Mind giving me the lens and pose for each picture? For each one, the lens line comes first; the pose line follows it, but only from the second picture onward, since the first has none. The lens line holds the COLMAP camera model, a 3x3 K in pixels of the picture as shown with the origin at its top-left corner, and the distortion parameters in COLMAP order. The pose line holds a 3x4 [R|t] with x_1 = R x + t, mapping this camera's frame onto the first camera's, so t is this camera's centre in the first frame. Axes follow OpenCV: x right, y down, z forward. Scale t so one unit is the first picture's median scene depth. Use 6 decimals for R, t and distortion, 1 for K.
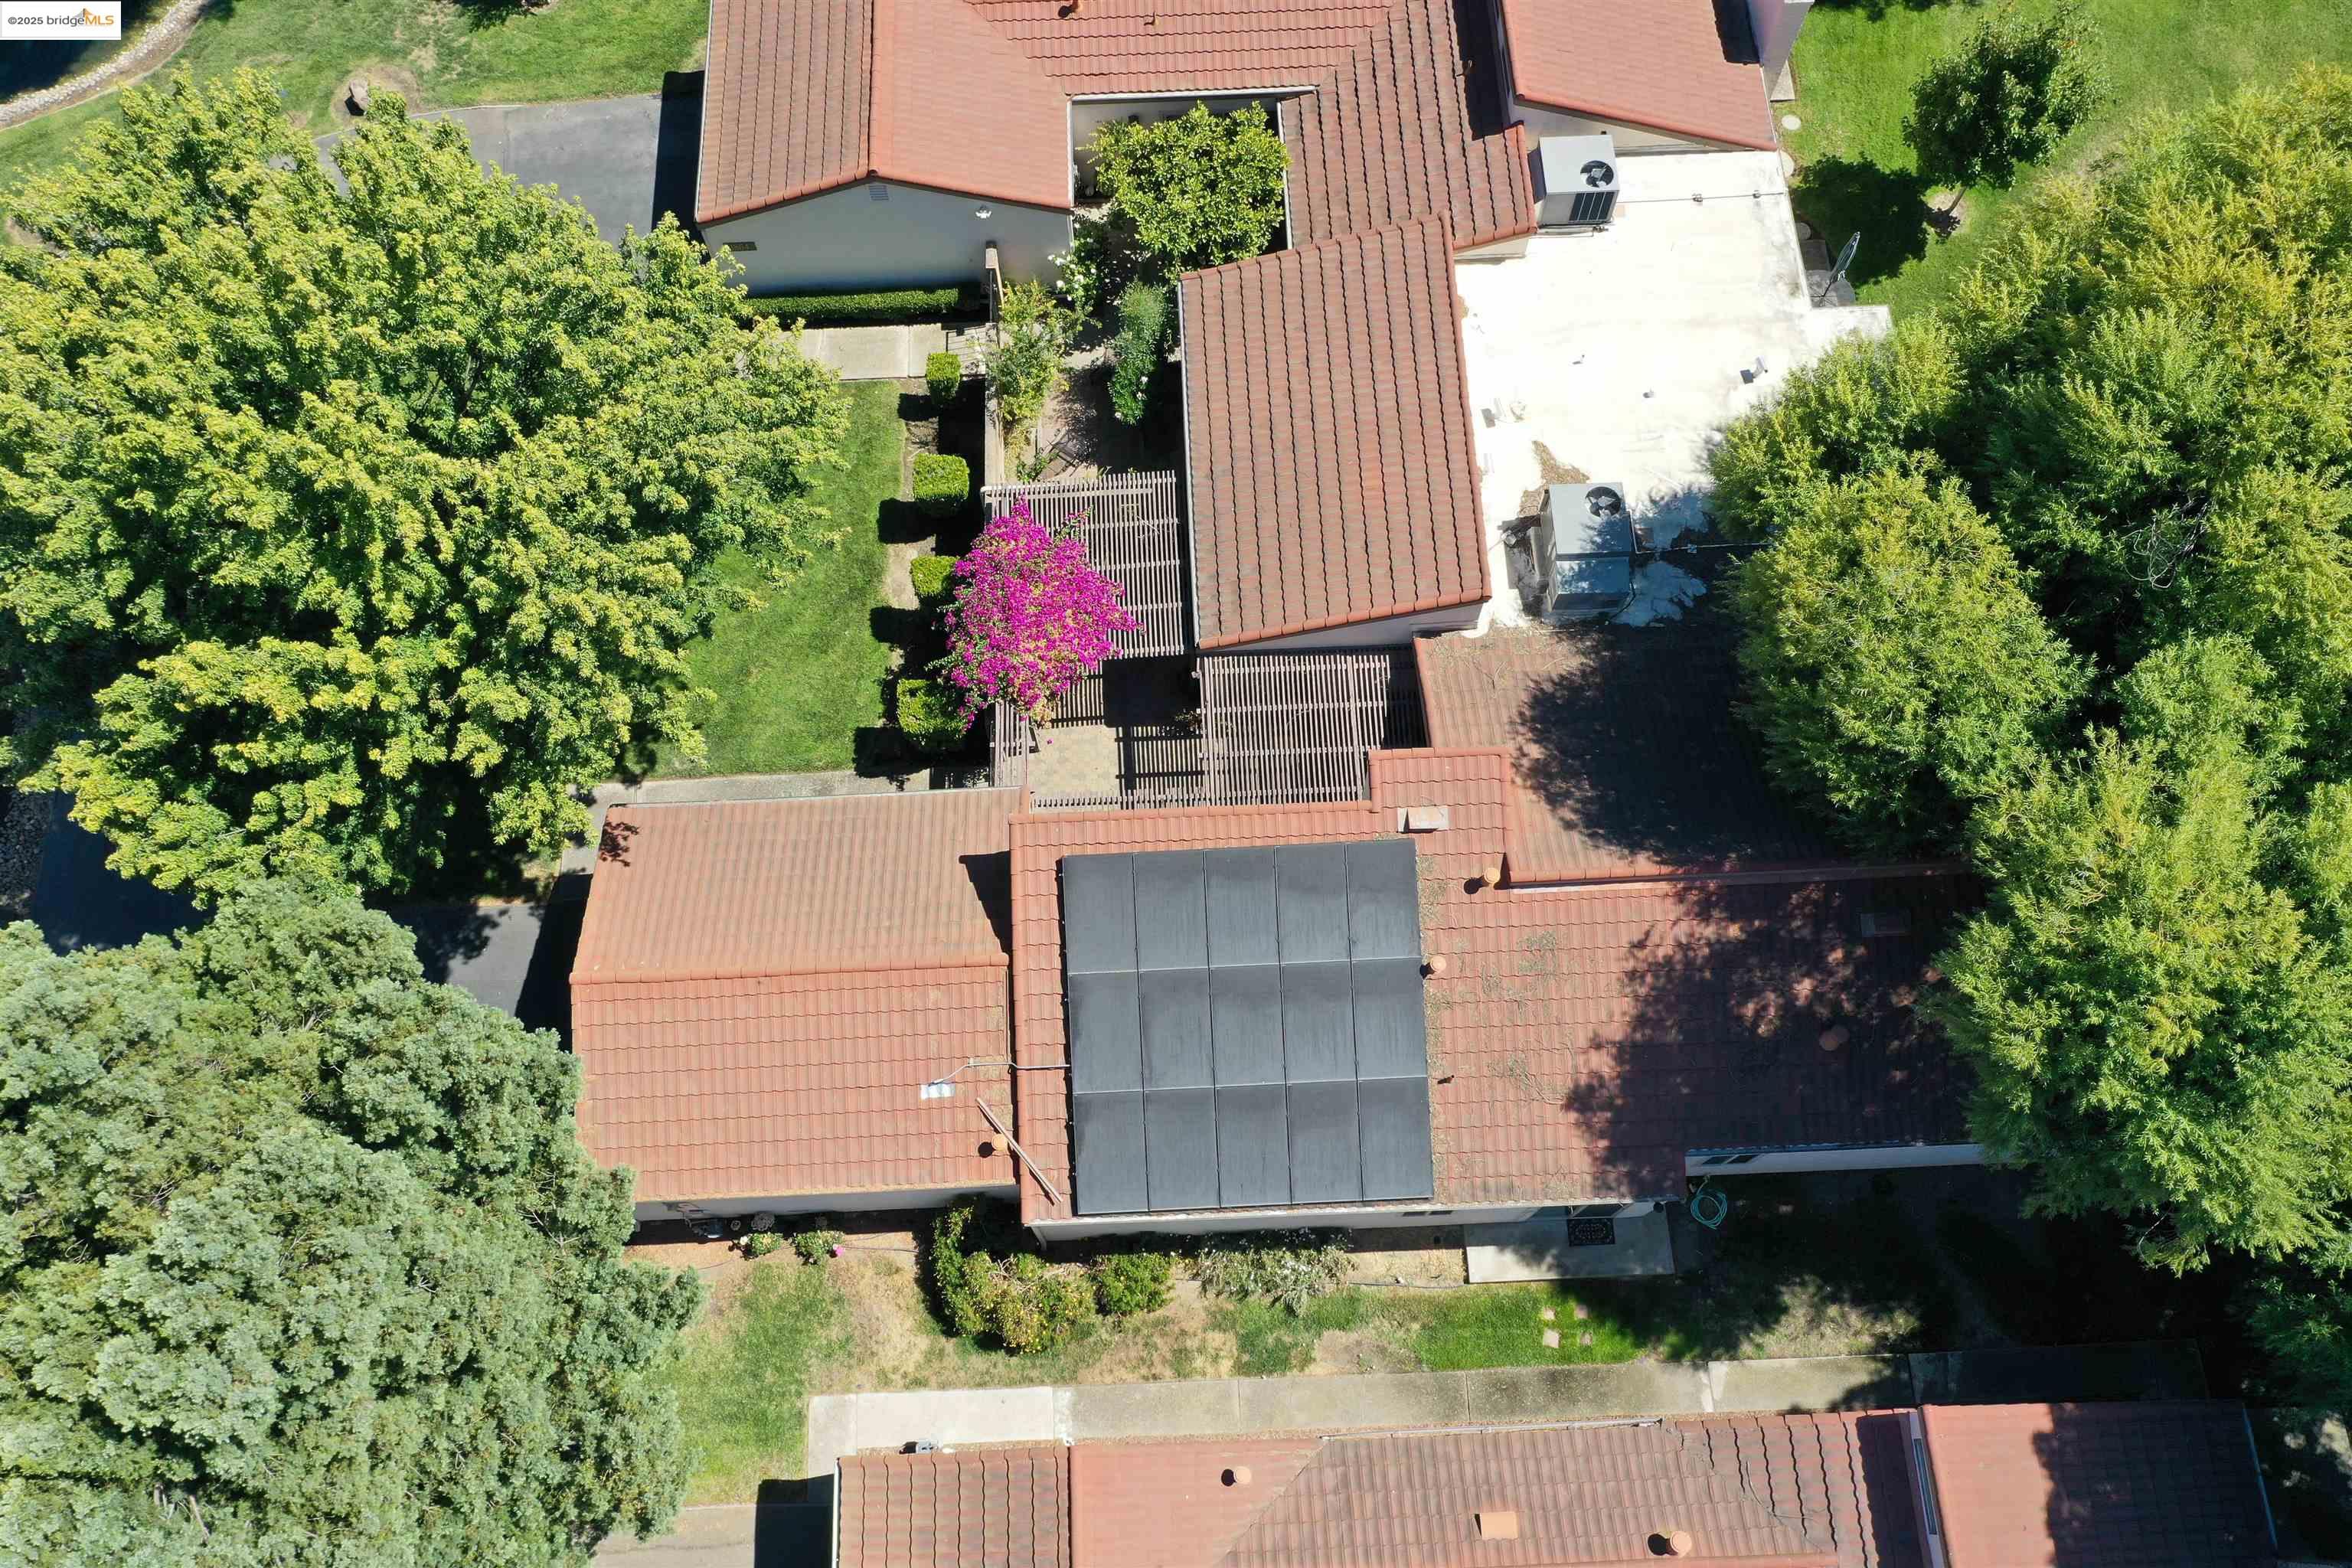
lens RADIAL K [[1861.8, 0, 1170.0], [0, 1861.8, 785.3], [0, 0, 1]] dist [0.016771, -0.011577]
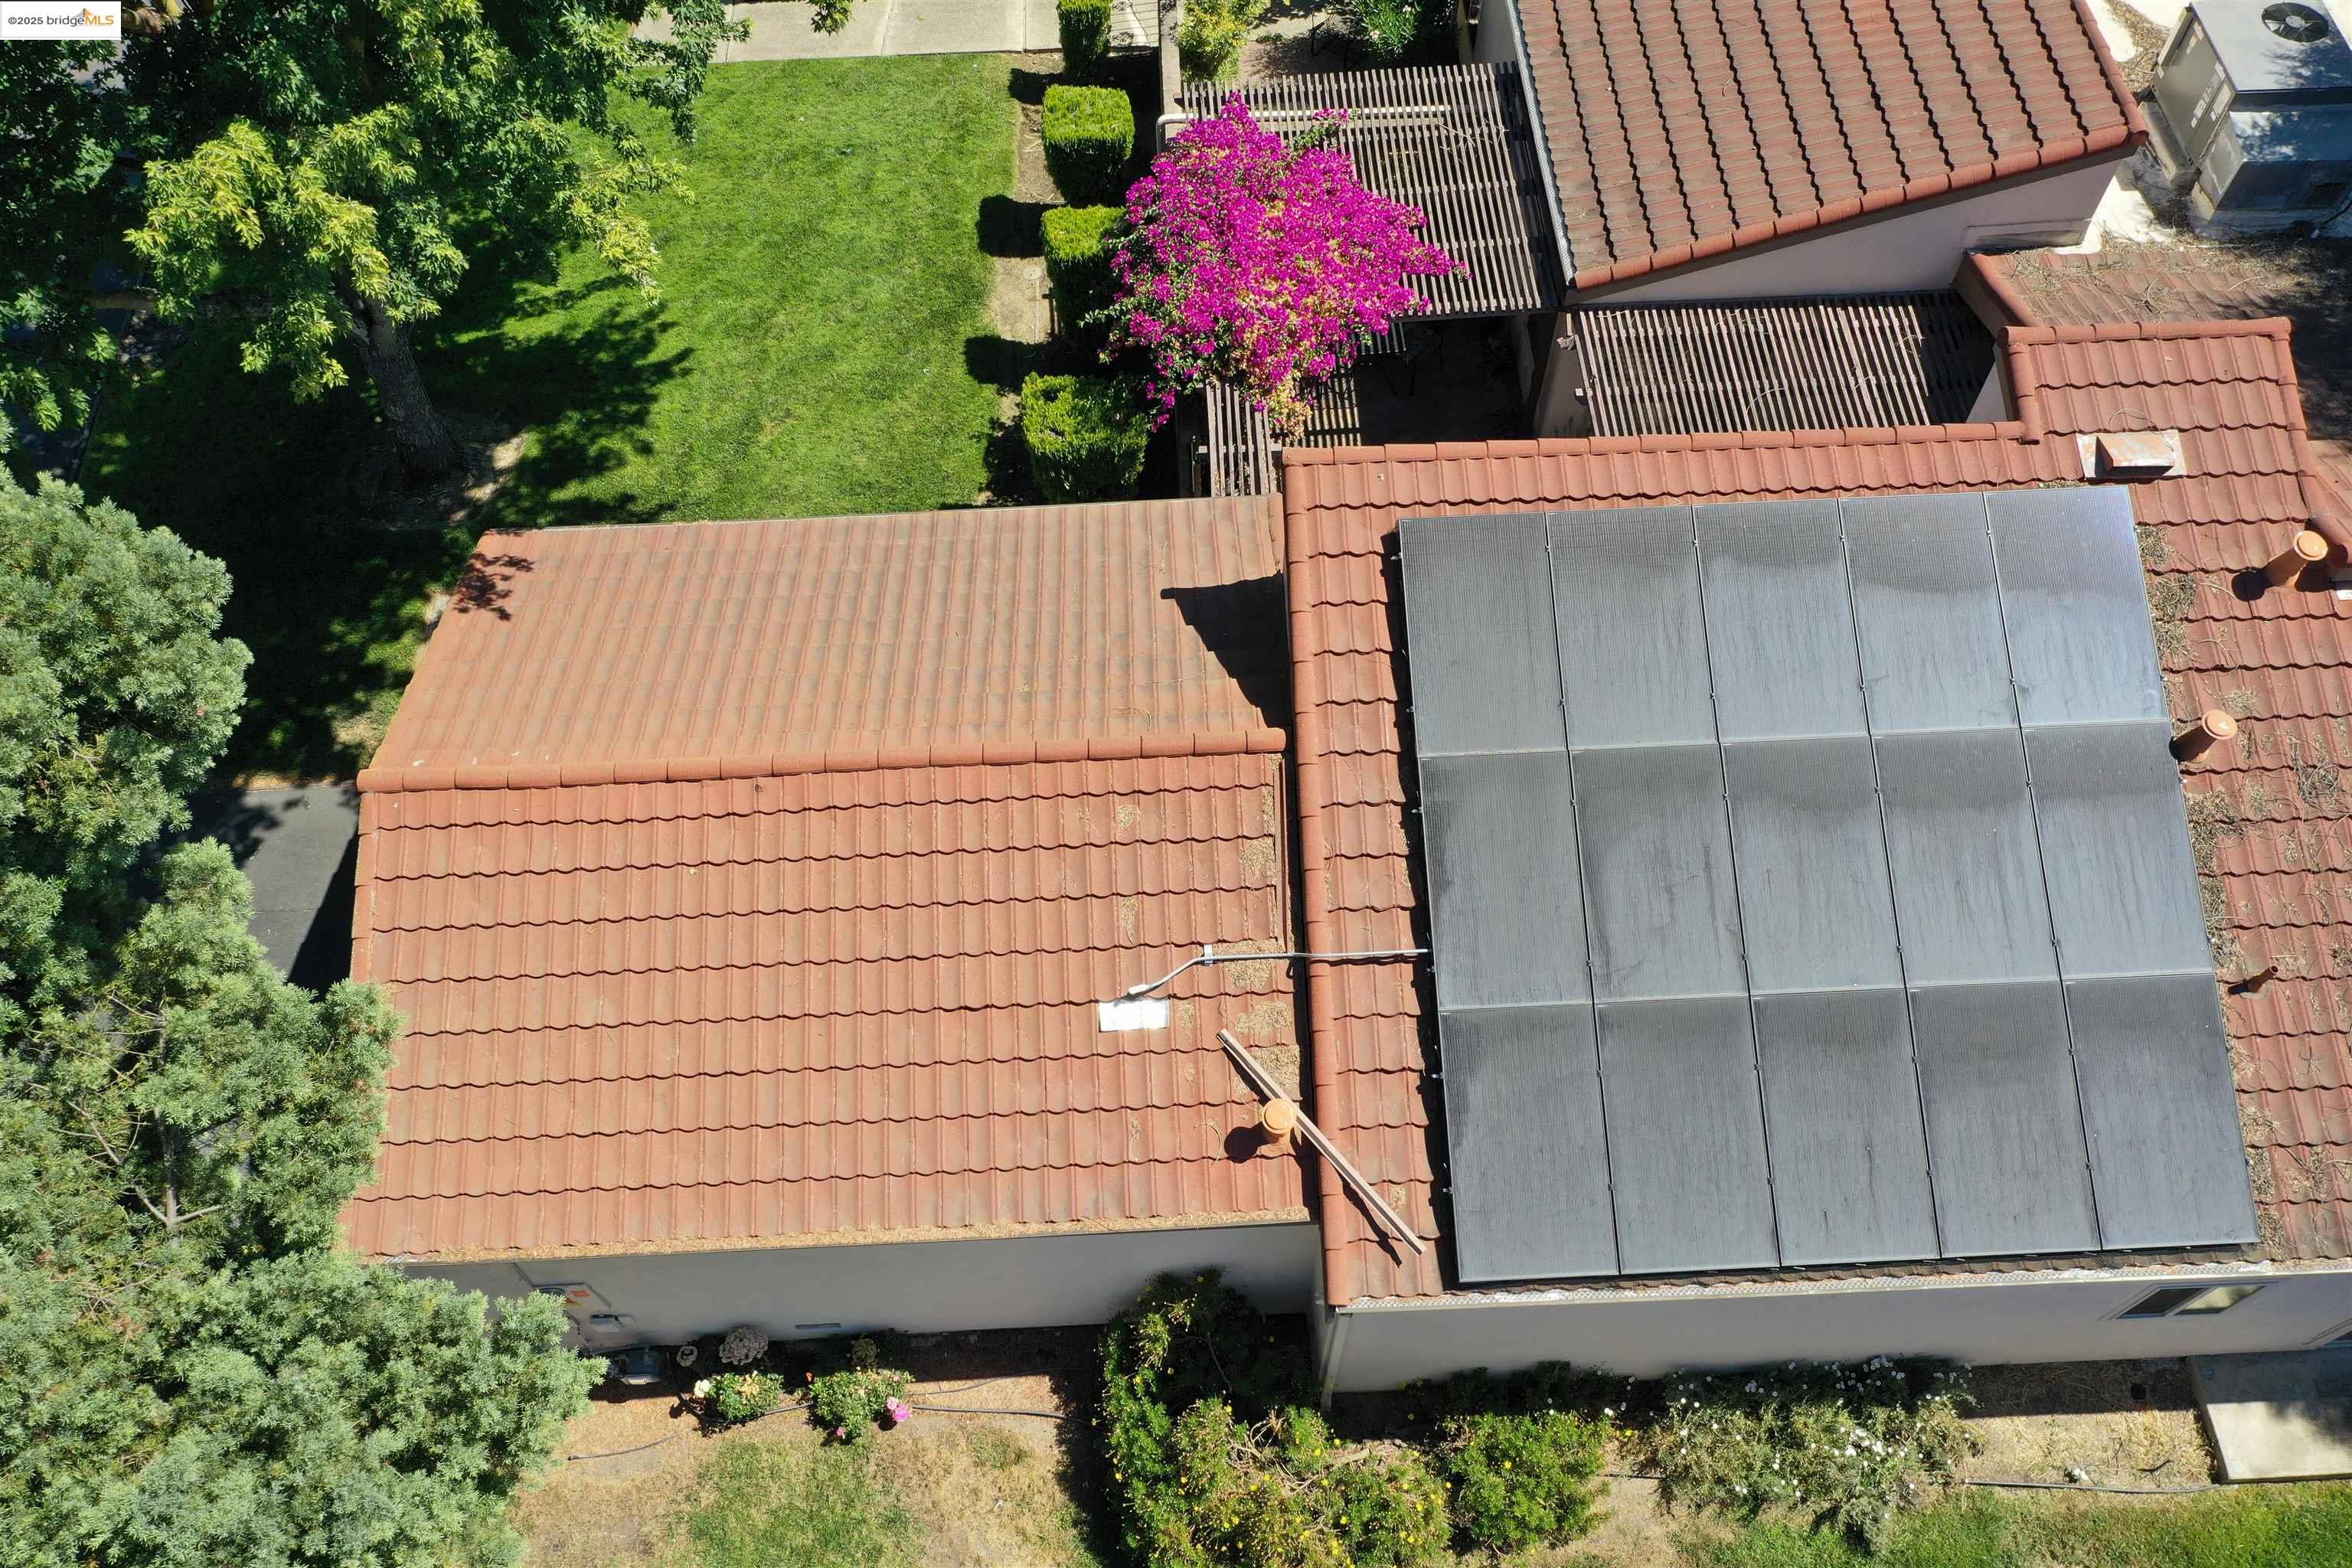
lens RADIAL K [[1861.8, 0, 1183.6], [0, 1861.8, 782.9], [0, 0, 1]] dist [0.016771, -0.011577]
pose [[0.999984, -0.000365, 0.005716, -0.108888], [0.001420, 0.982609, -0.185679, 0.182234], [-0.005549, 0.185684, 0.982594, 0.505755]]
